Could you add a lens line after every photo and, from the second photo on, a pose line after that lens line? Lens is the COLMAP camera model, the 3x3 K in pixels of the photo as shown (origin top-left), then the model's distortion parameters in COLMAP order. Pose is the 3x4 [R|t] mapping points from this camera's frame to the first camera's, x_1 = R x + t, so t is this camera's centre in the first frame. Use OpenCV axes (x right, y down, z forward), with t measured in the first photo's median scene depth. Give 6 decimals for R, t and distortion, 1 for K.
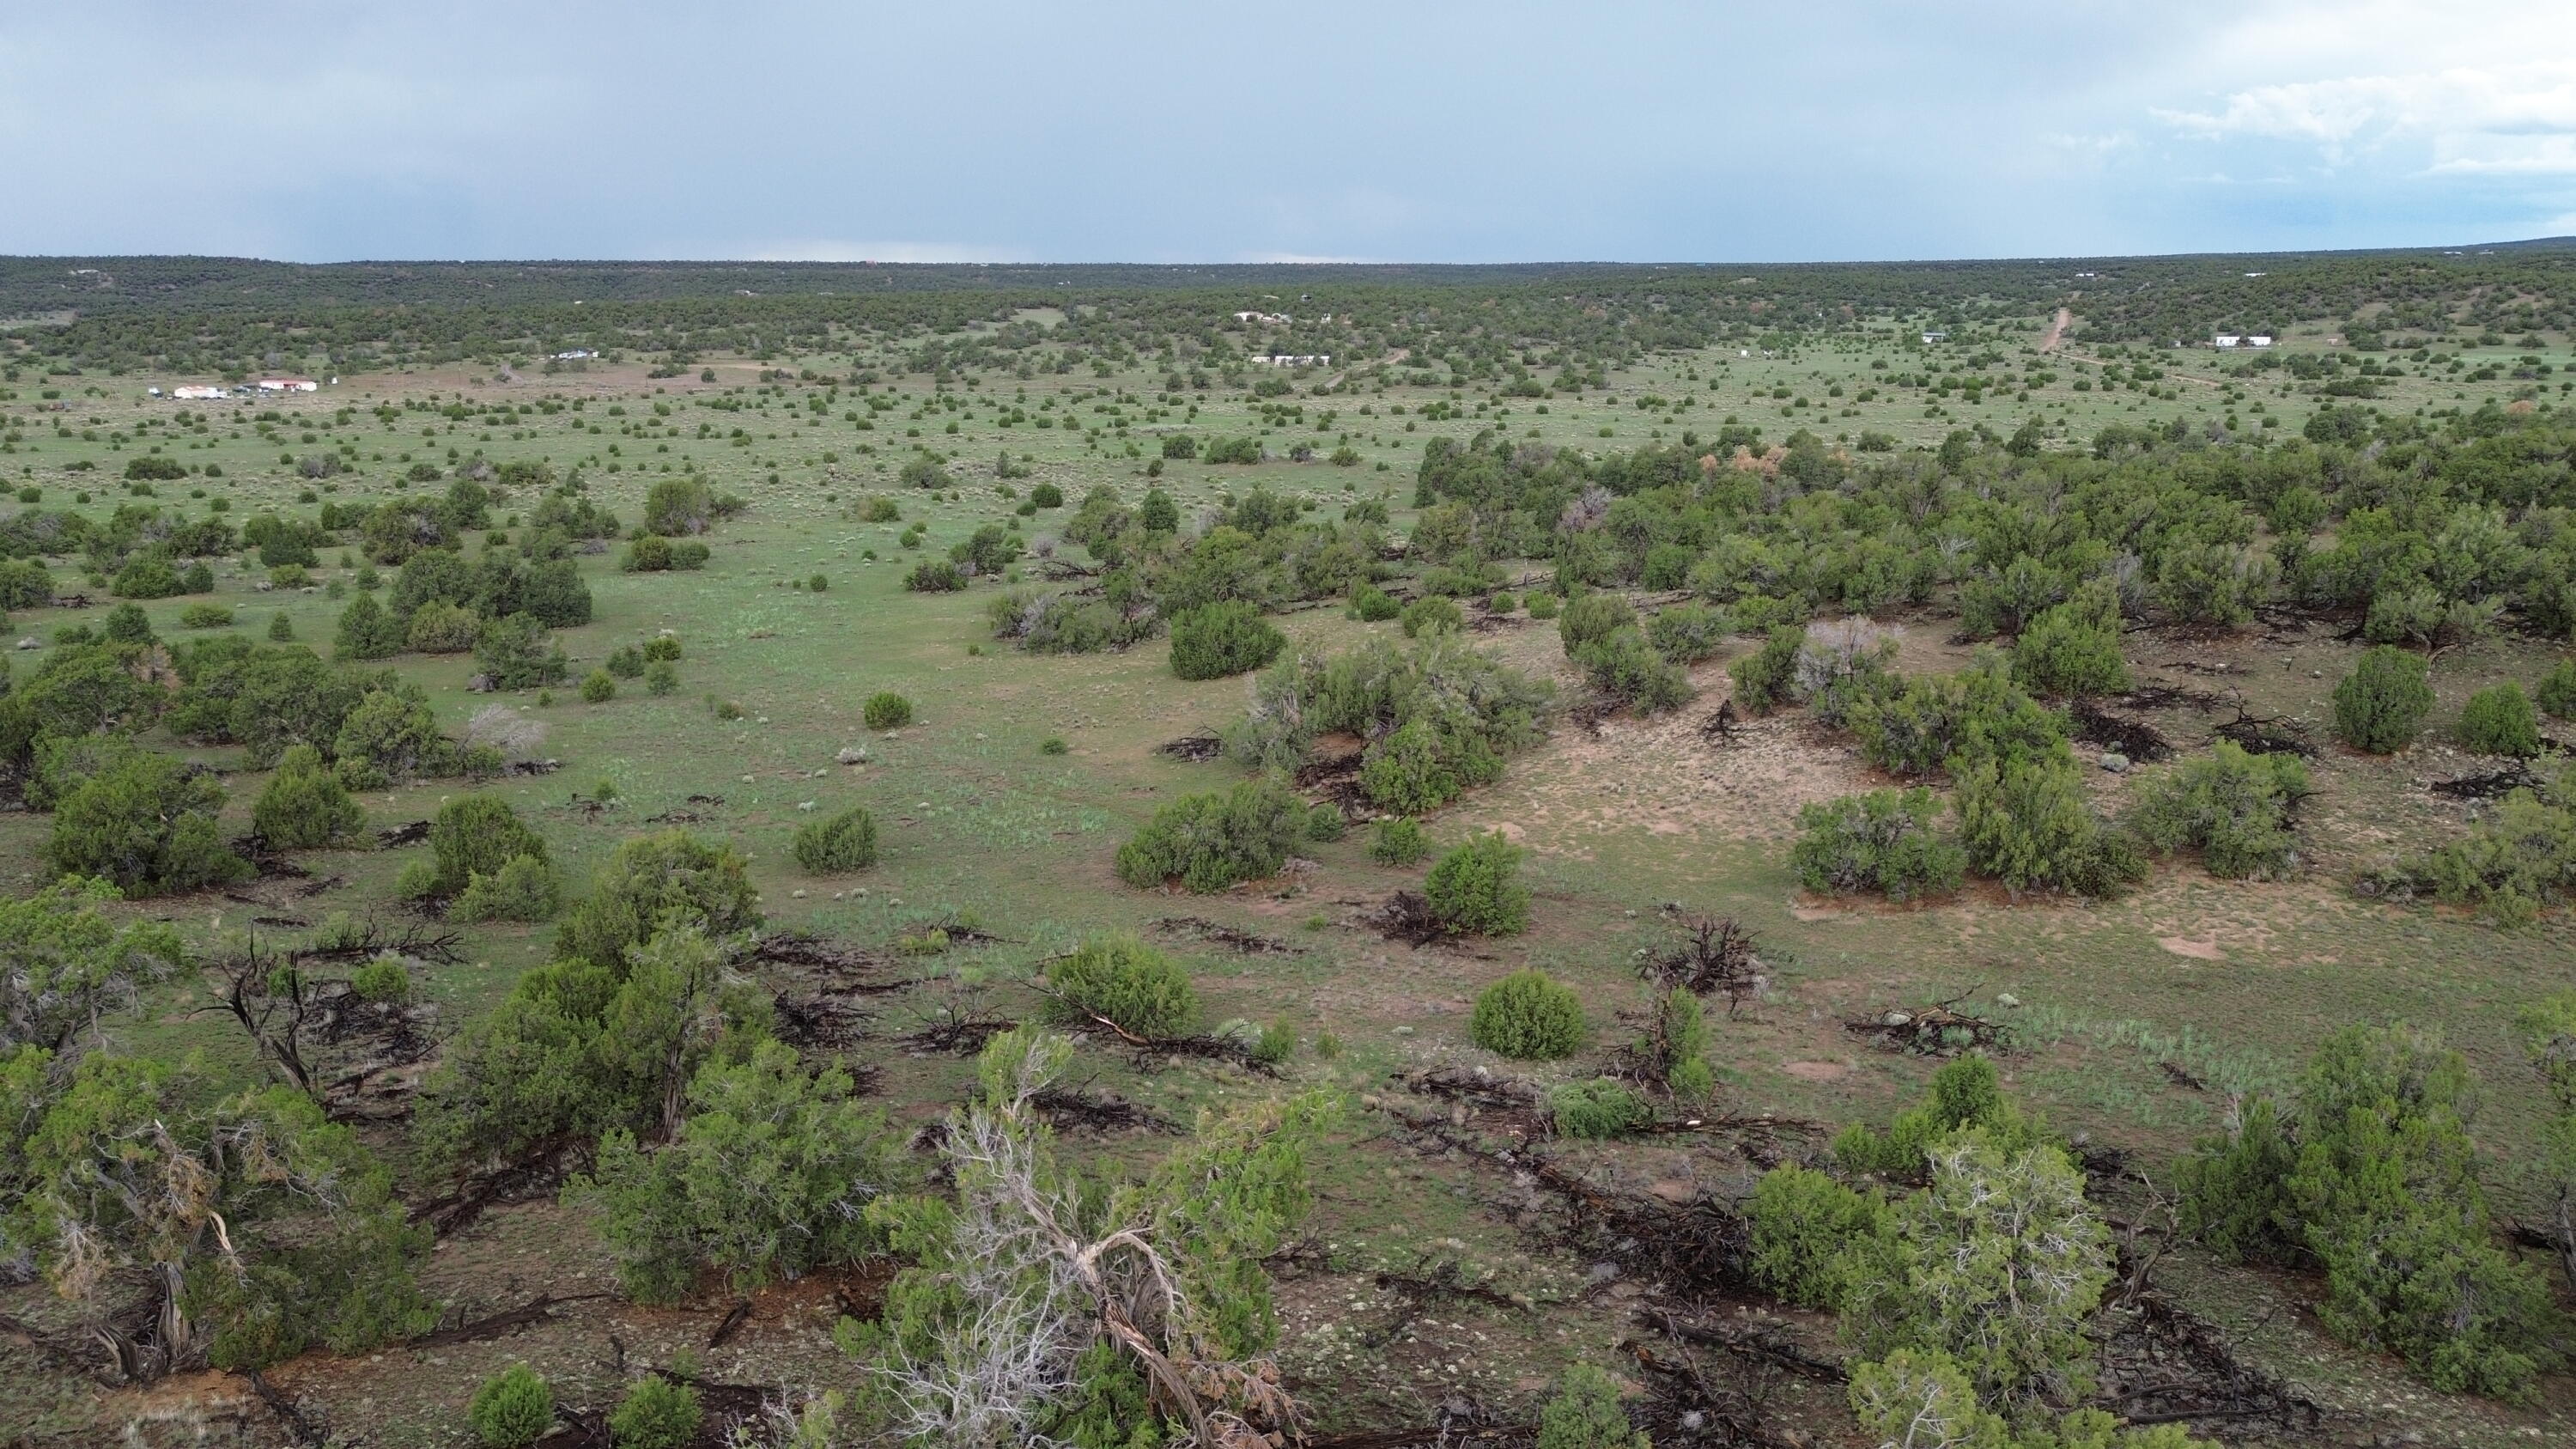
lens RADIAL K [[1823.1, 0, 1289.6], [0, 1823.1, 732.7], [0, 0, 1]] dist [0.075347, -0.071303]
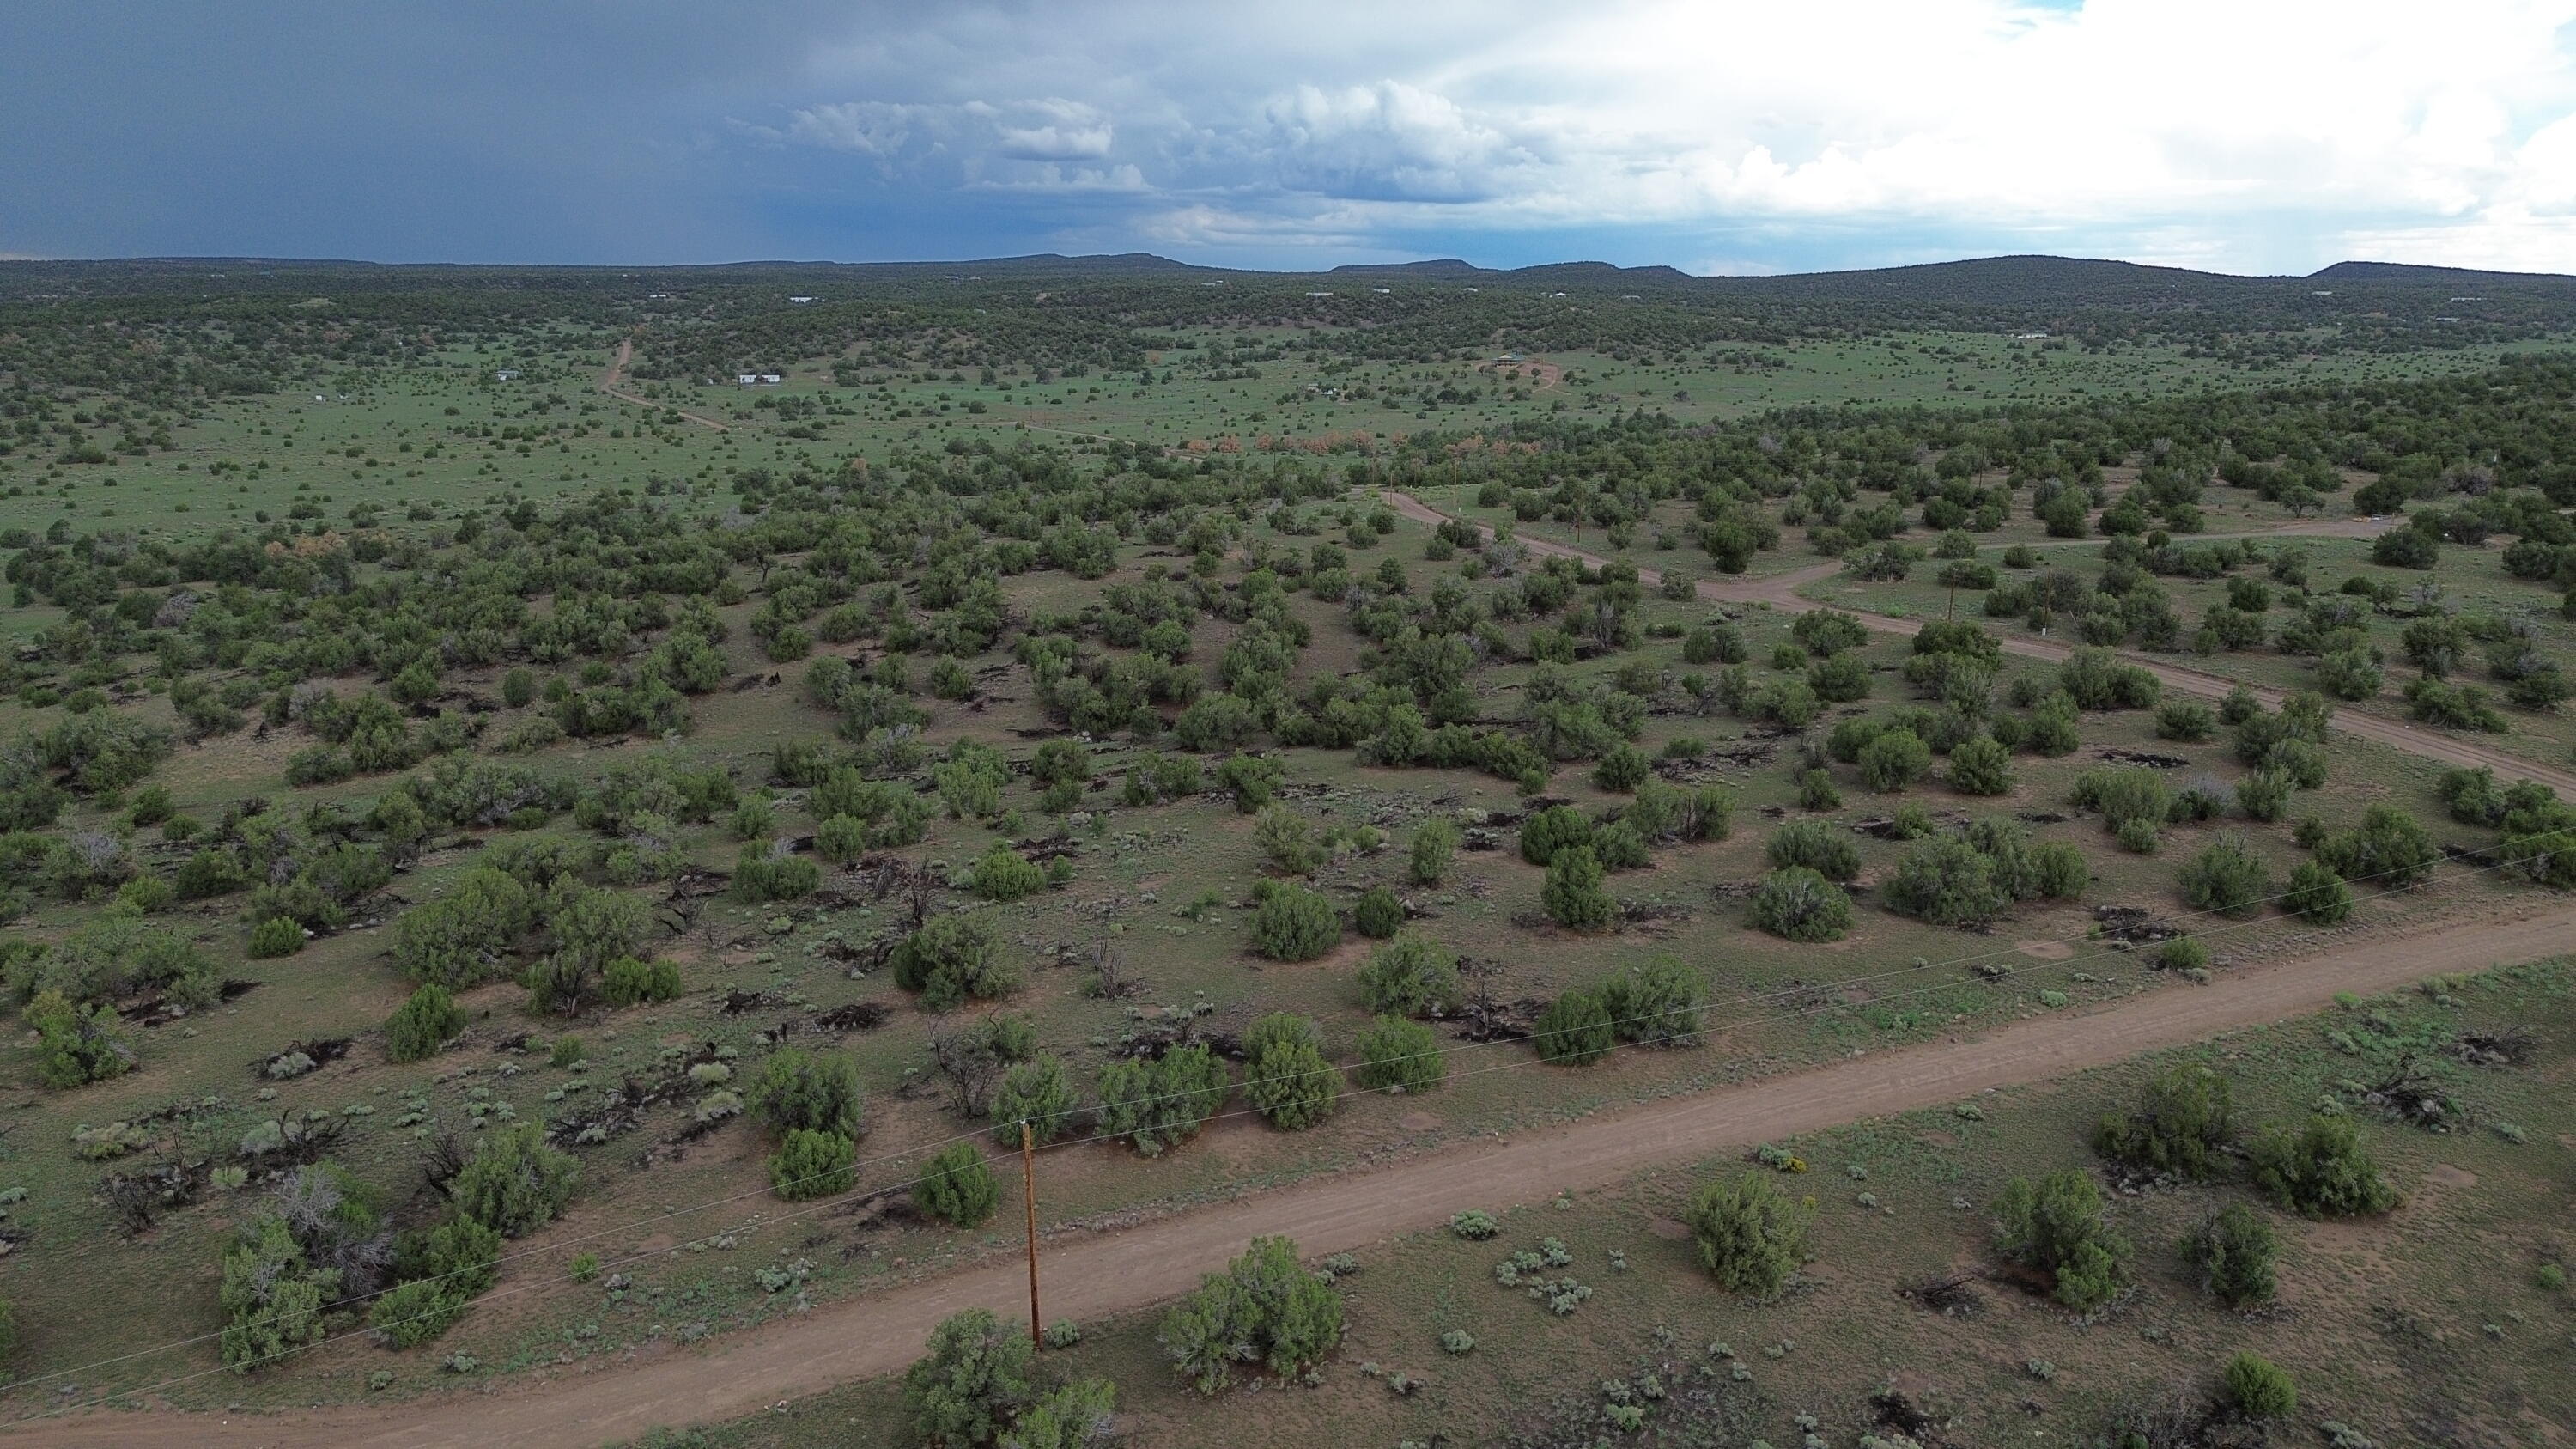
lens RADIAL K [[1823.1, 0, 1289.6], [0, 1823.1, 732.7], [0, 0, 1]] dist [0.075347, -0.071303]
pose [[0.763359, -0.151565, 0.627942, -0.034451], [0.148974, 0.987187, 0.057174, 0.007929], [-0.628562, 0.049903, 0.776157, -0.234053]]
